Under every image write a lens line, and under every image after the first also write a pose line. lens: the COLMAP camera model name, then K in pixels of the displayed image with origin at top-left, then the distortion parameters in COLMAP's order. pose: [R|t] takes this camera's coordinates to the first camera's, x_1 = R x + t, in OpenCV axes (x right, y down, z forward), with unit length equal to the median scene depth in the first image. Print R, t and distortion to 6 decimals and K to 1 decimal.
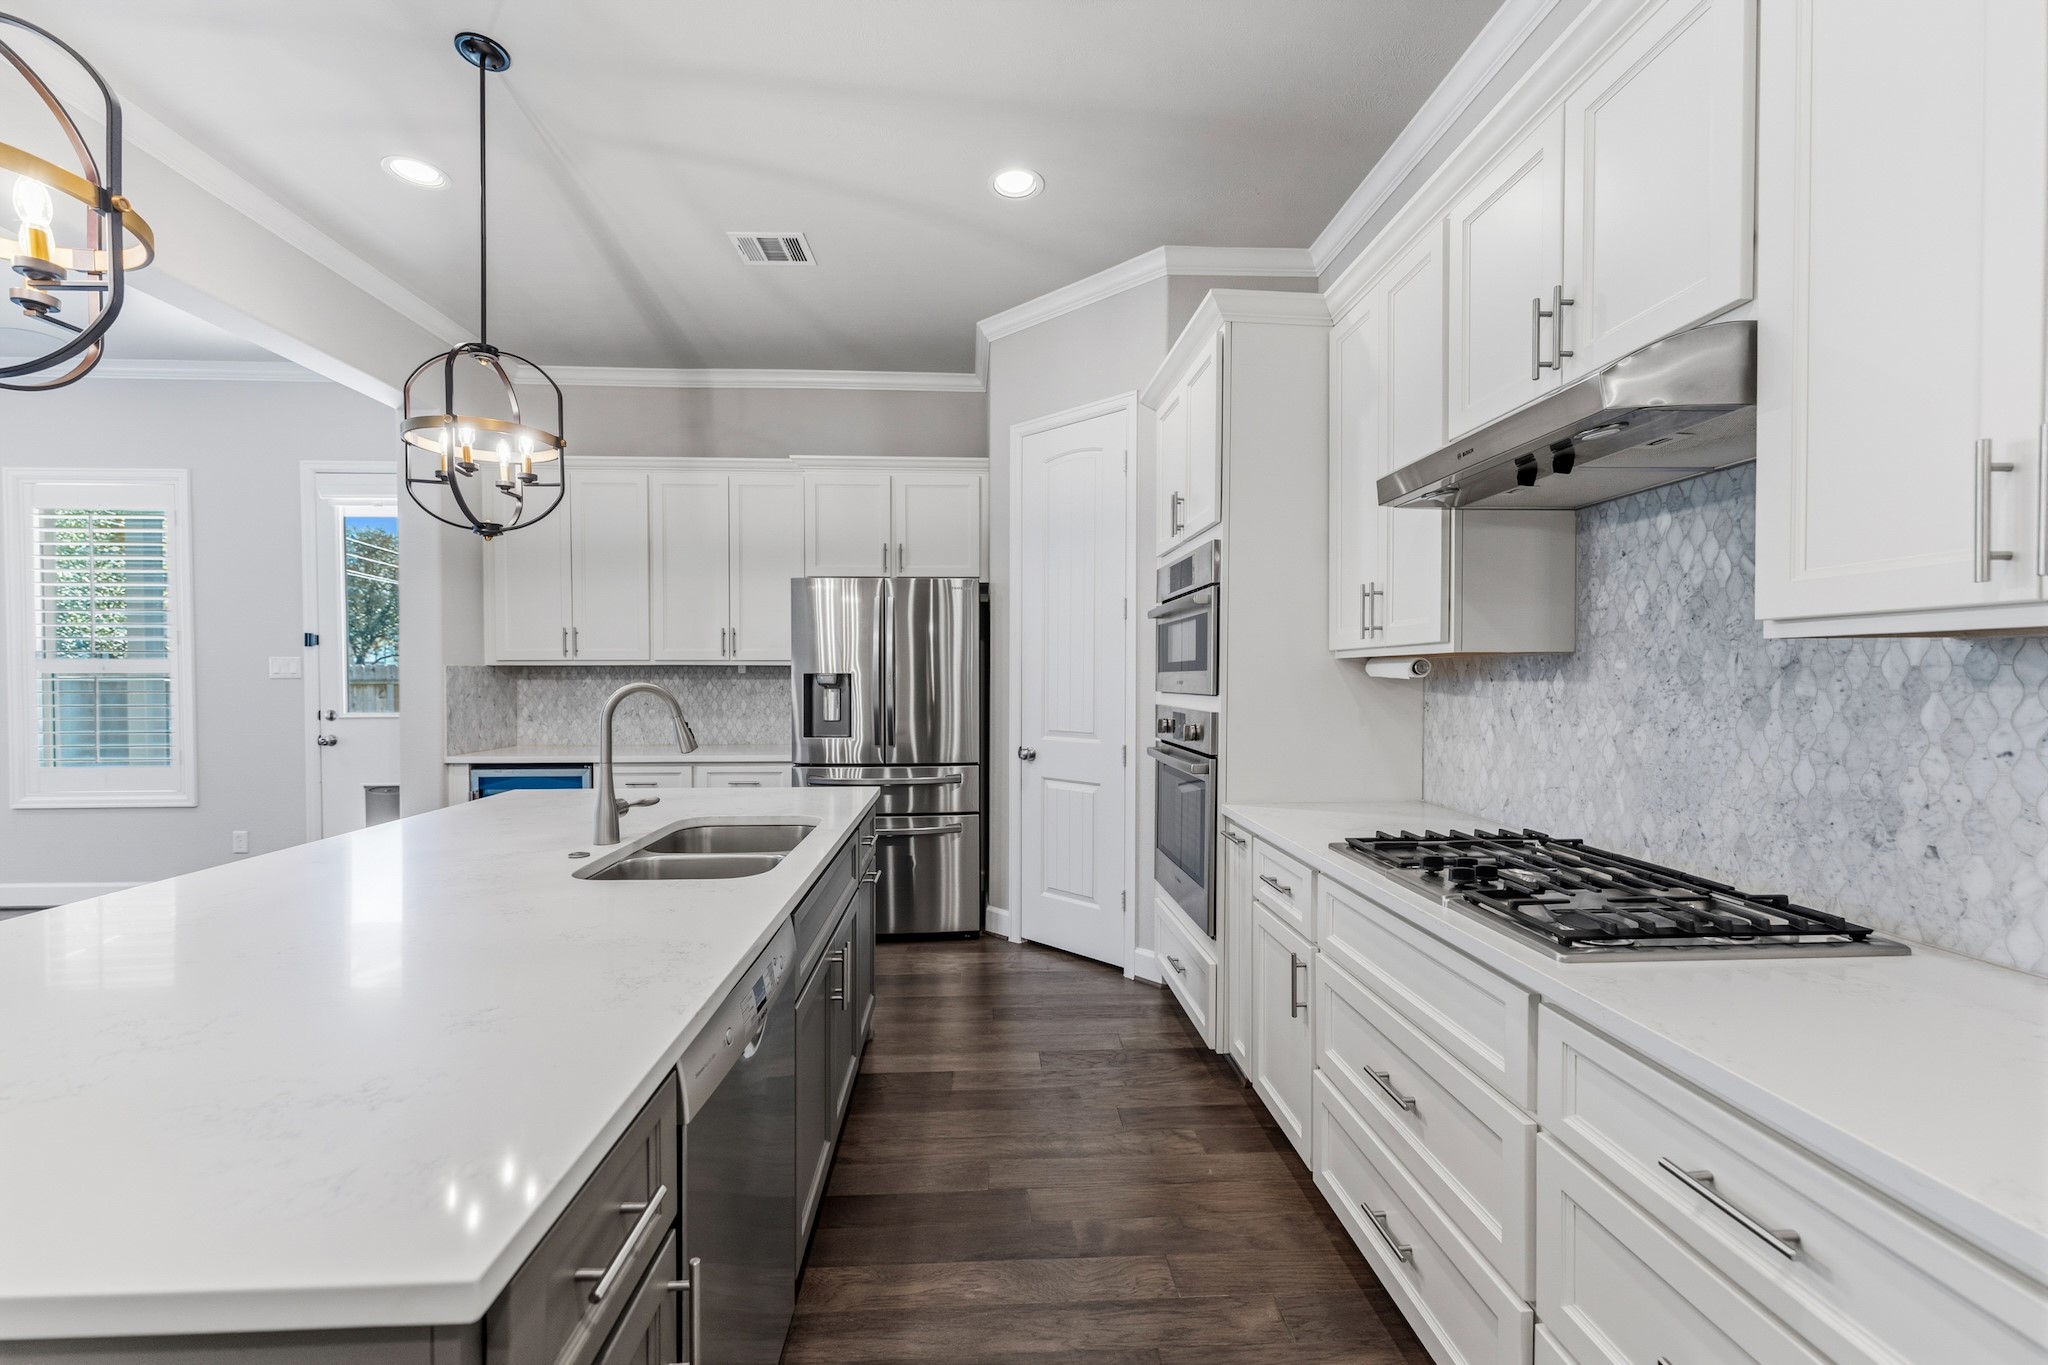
lens RADIAL K [[822.6, 0, 1017.7], [0, 822.6, 690.4], [0, 0, 1]] dist [0.001229, -0.000086]
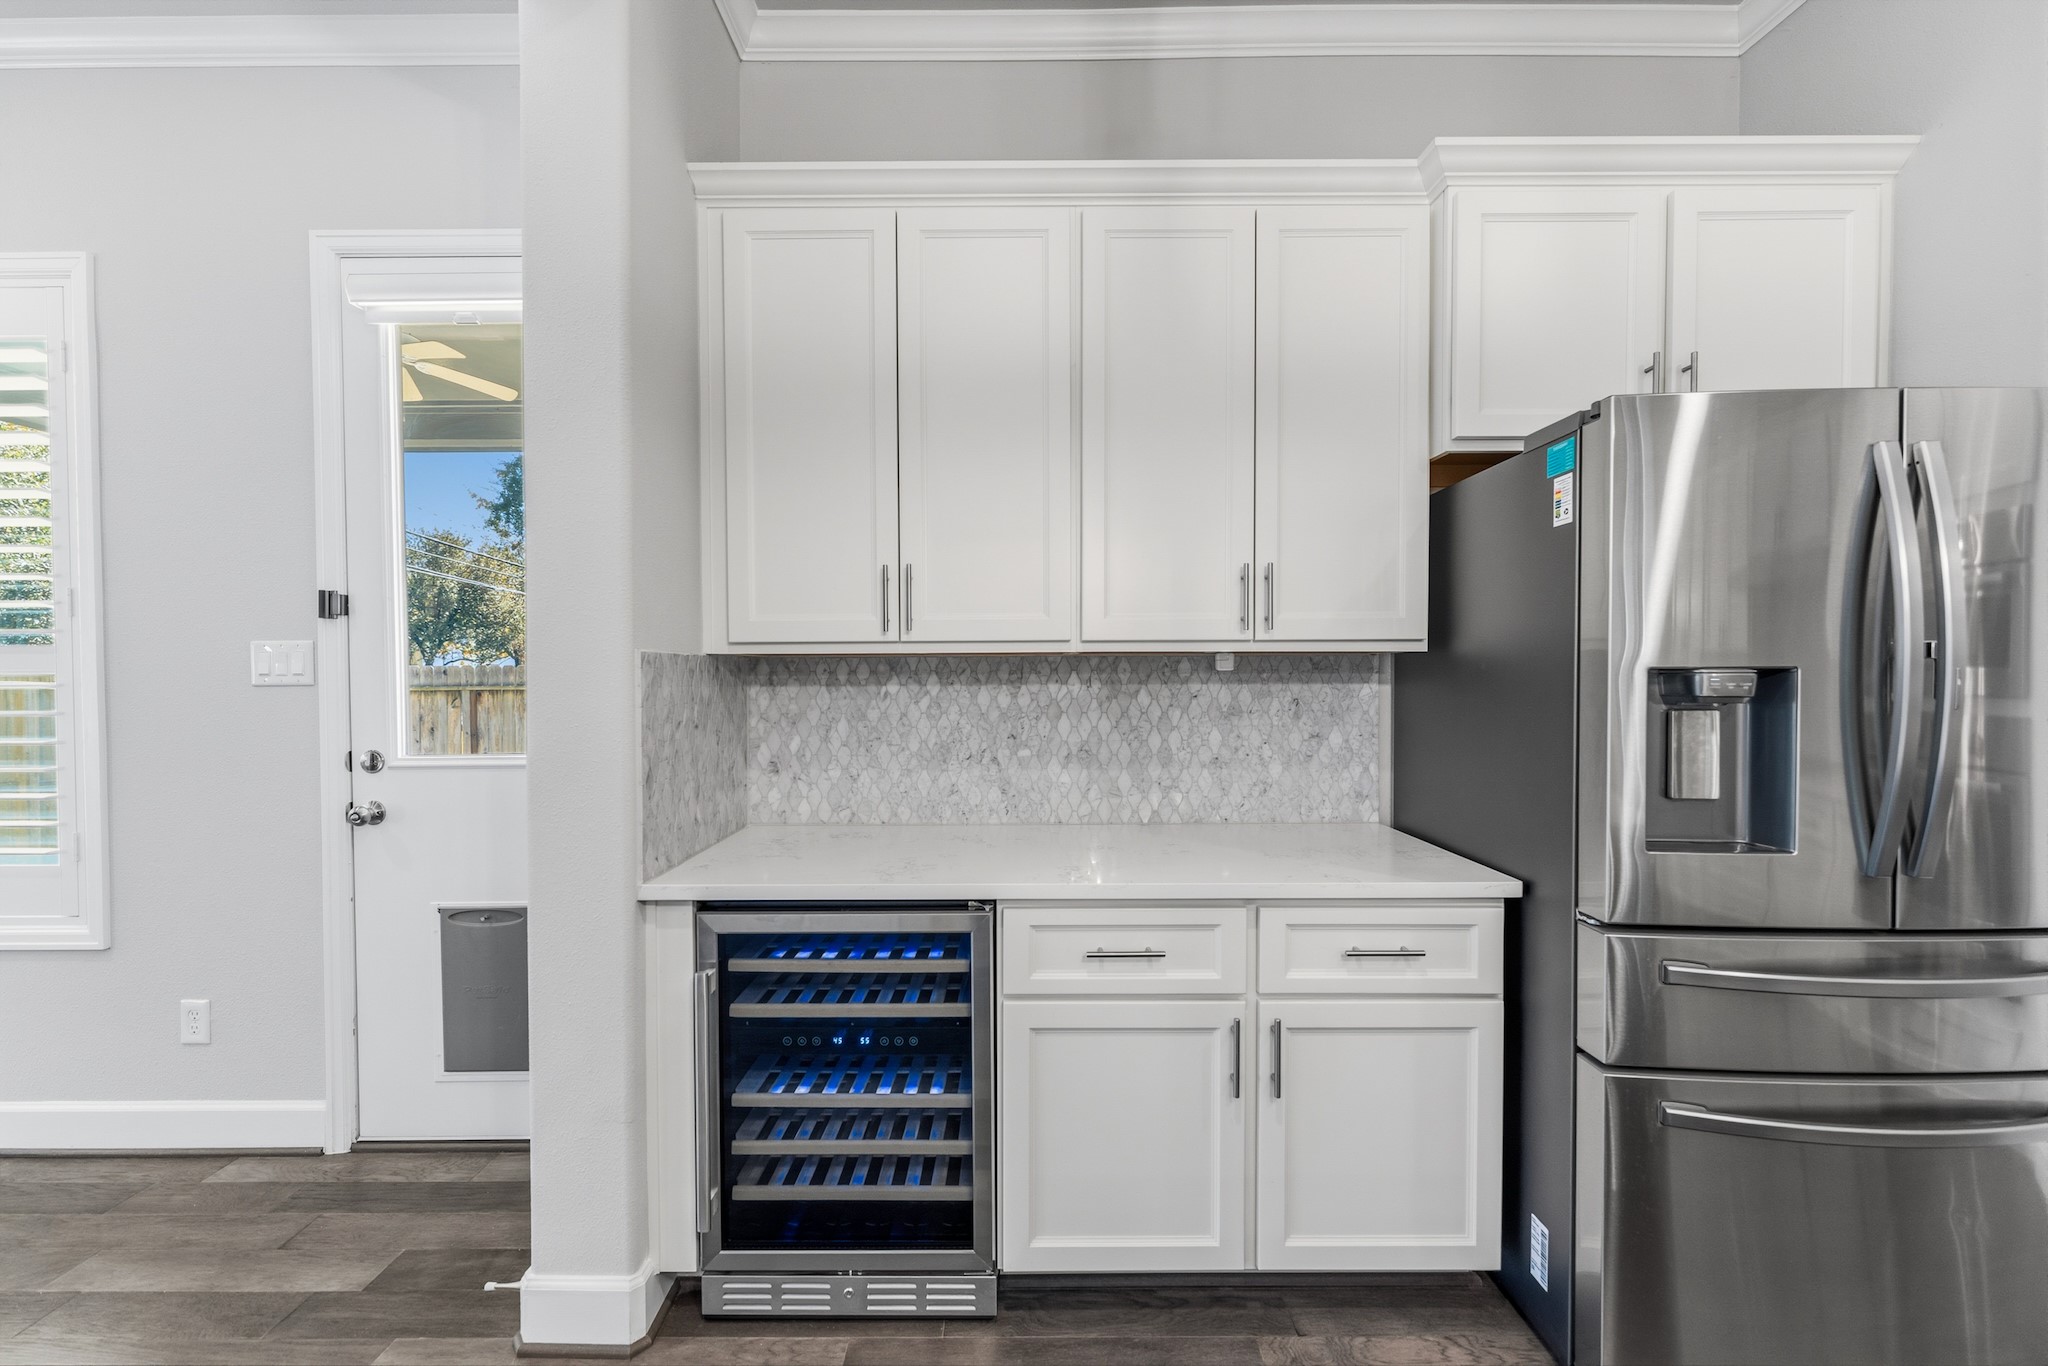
lens RADIAL K [[822.6, 0, 1017.7], [0, 822.6, 690.9], [0, 0, 1]] dist [0.001229, -0.000086]
pose [[0.998603, -0.002715, -0.052776, -0.431789], [0.002607, 0.999994, -0.002110, -0.009013], [0.052782, 0.001969, 0.998604, 0.539280]]
